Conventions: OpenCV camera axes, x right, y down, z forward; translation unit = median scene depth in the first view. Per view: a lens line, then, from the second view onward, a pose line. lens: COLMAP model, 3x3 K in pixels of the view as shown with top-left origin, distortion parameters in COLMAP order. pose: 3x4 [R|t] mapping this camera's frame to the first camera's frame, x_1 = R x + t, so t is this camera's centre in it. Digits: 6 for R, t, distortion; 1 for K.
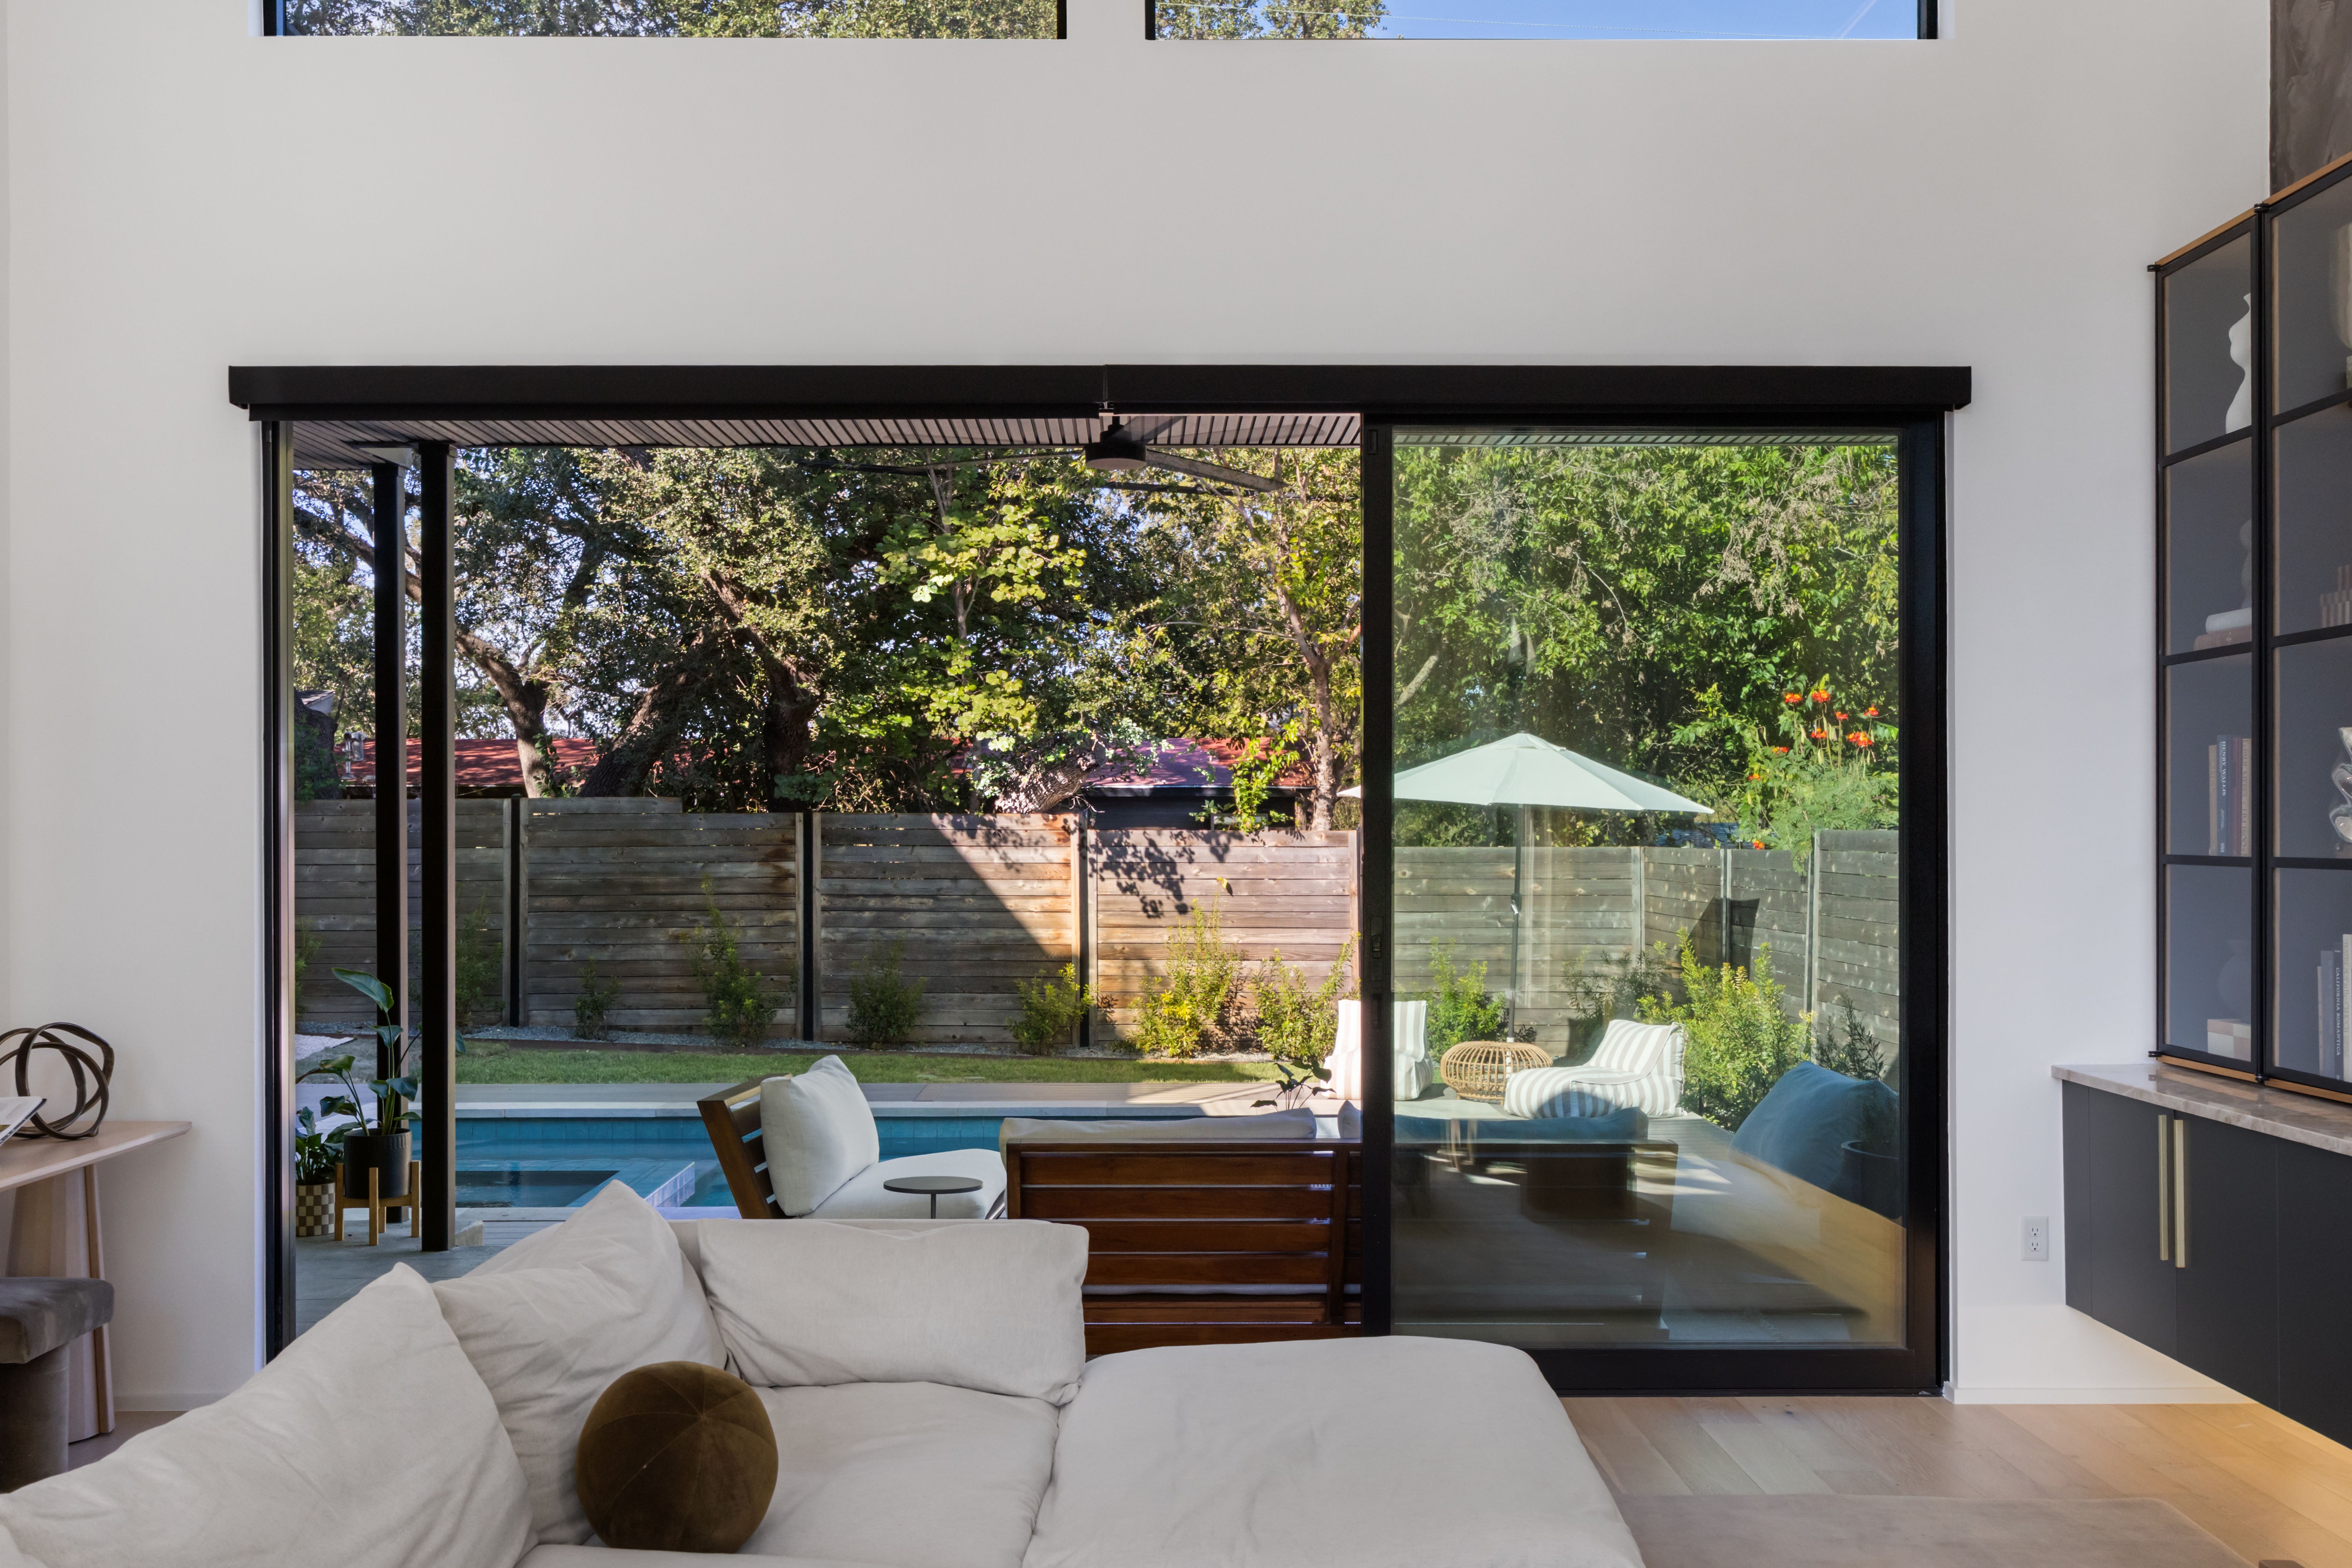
lens RADIAL K [[2121.1, 0, 1120.3], [0, 2121.1, 825.9], [0, 0, 1]] dist [-0.023066, 0.025034]
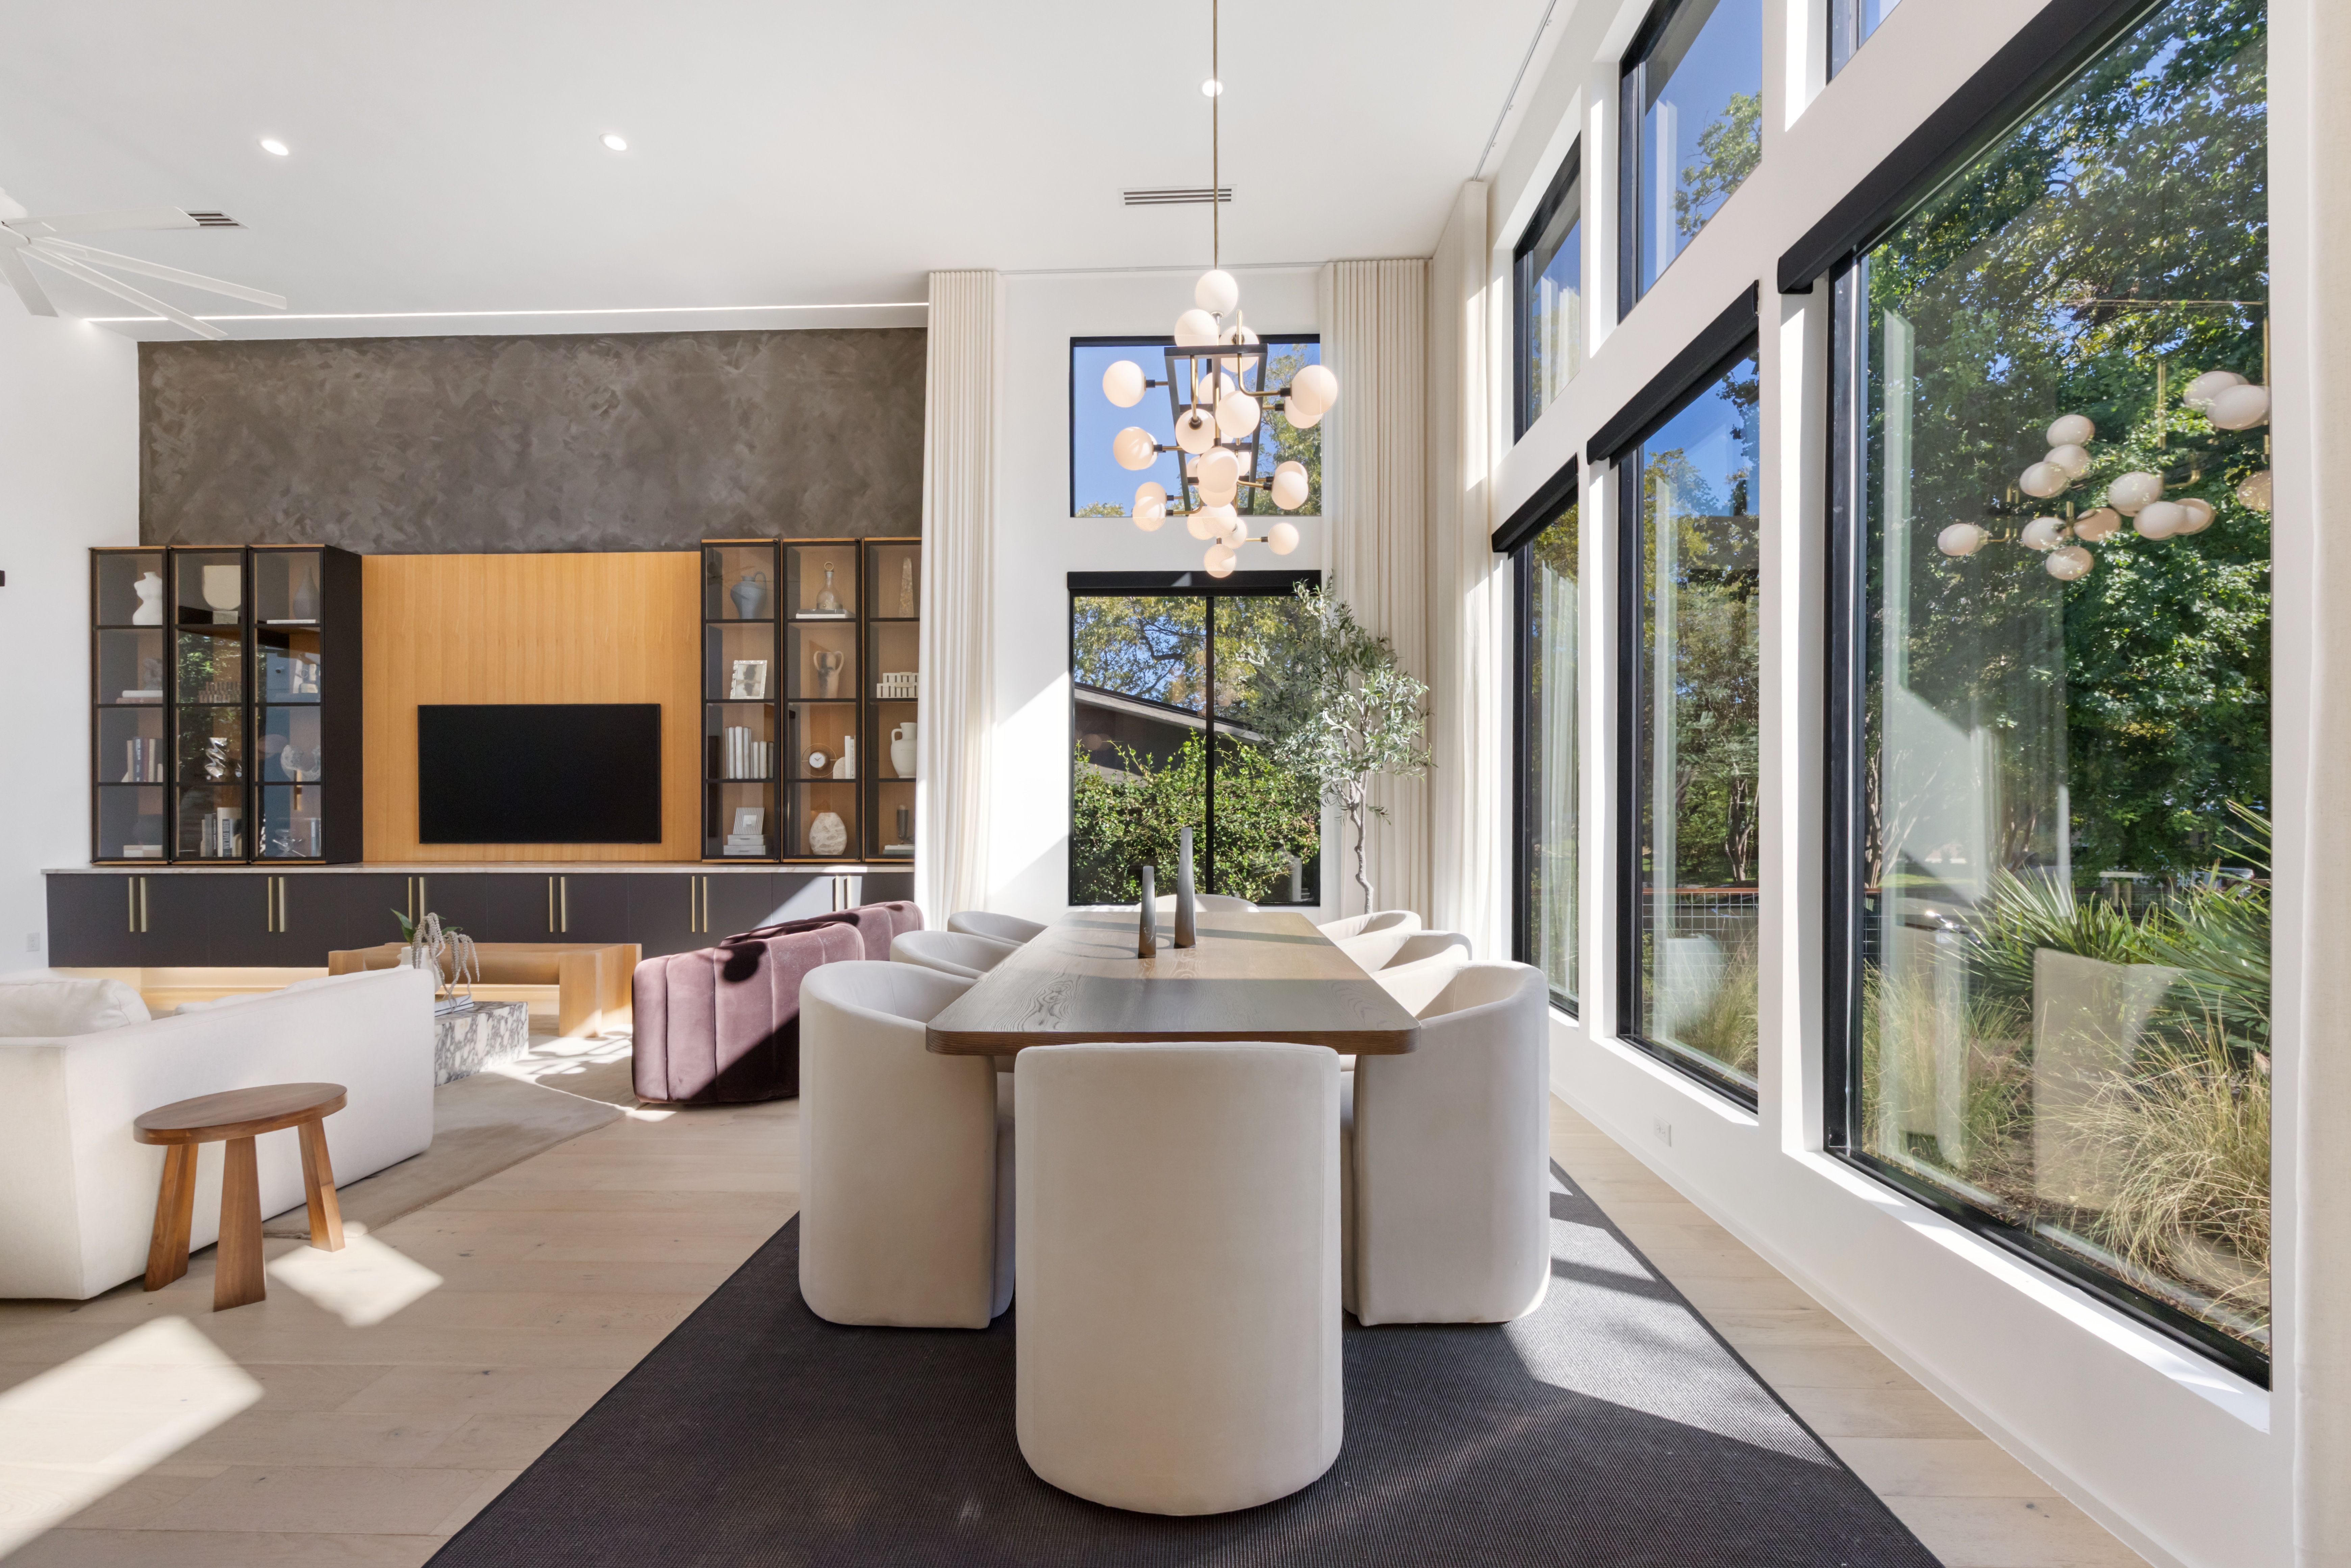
lens RADIAL K [[964.1, 0, 1167.8], [0, 964.1, 810.1], [0, 0, 1]] dist [-0.002577, 0.001343]
pose [[0.014931, 0.001585, 0.999887, -0.192907], [0.002208, 0.999996, -0.001618, 0.015350], [-0.999886, 0.002232, 0.014928, -0.090396]]
